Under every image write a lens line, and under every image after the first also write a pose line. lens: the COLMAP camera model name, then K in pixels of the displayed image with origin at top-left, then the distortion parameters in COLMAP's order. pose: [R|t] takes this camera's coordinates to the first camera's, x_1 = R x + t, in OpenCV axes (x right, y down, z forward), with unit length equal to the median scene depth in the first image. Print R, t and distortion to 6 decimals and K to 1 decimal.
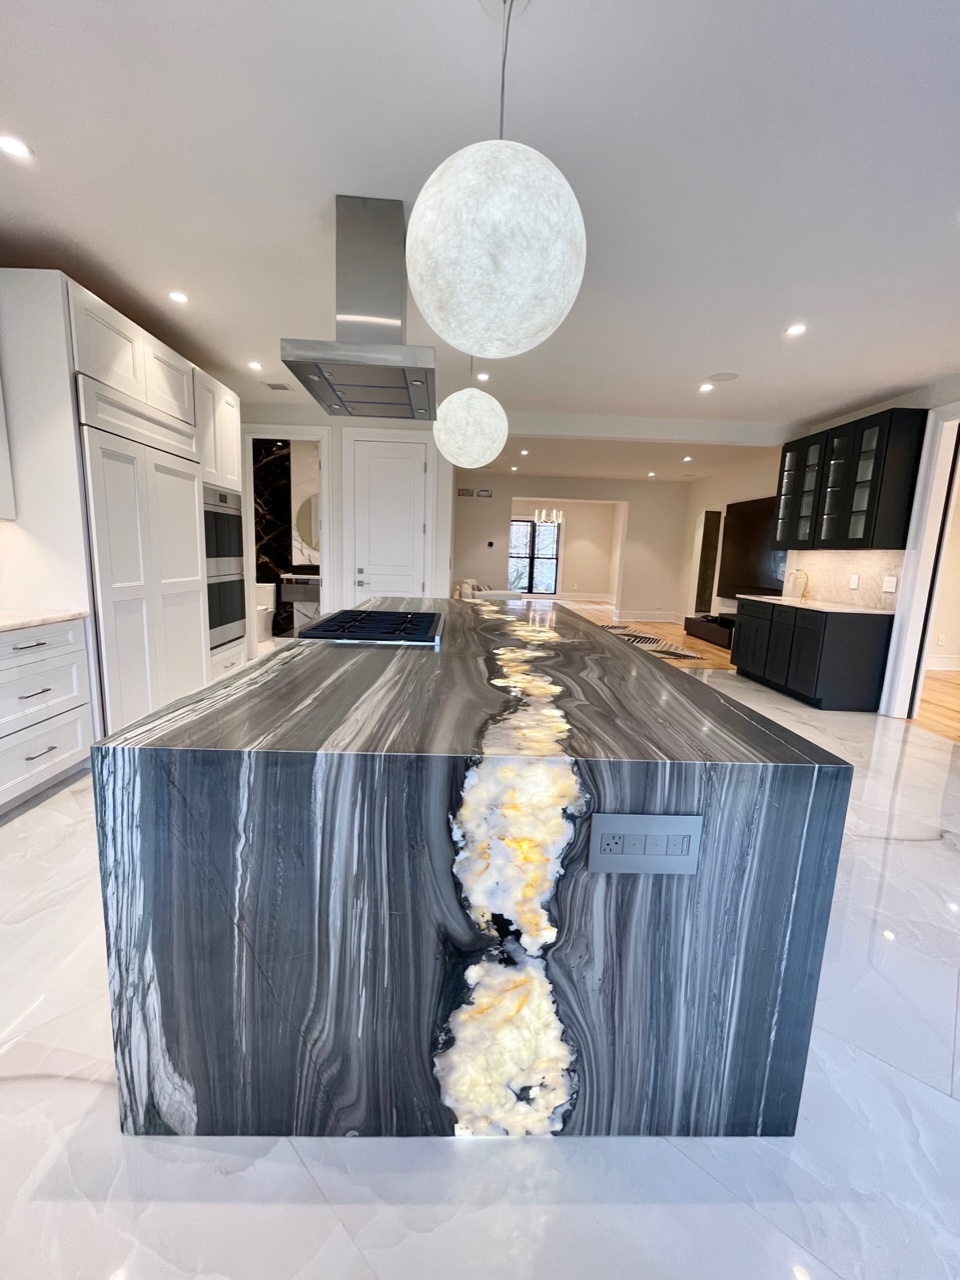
lens RADIAL K [[514.7, 0, 480.0], [0, 514.7, 640.0], [0, 0, 1]] dist [-0.010356, 0.005958]
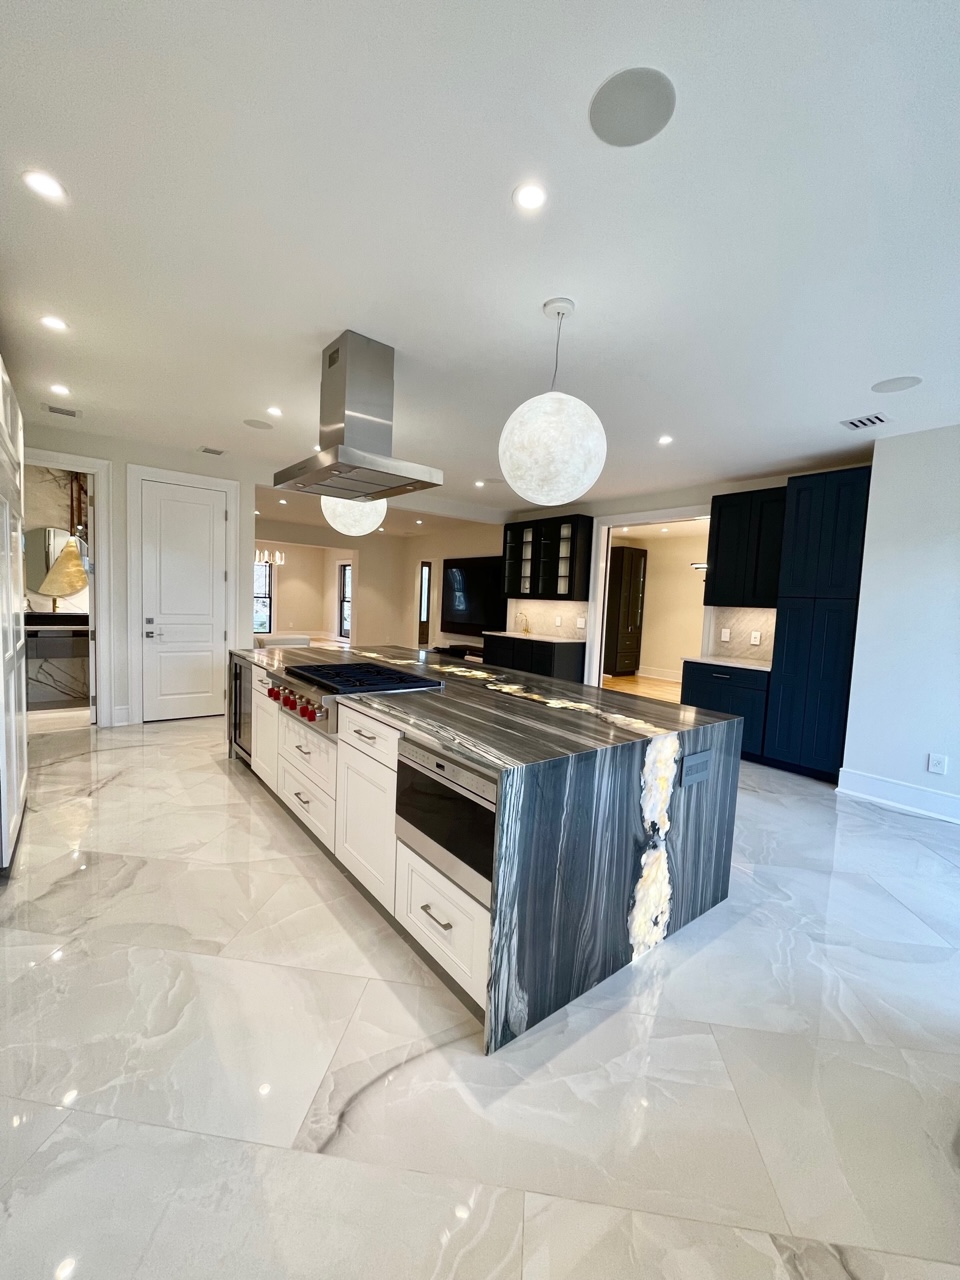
lens RADIAL K [[504.1, 0, 457.8], [0, 504.1, 641.3], [0, 0, 1]] dist [-0.011986, -0.000198]
pose [[0.818312, -0.046616, 0.572881, -1.577891], [0.080995, 0.996112, -0.034639, -0.123148], [-0.569039, 0.074746, 0.818906, -0.160605]]
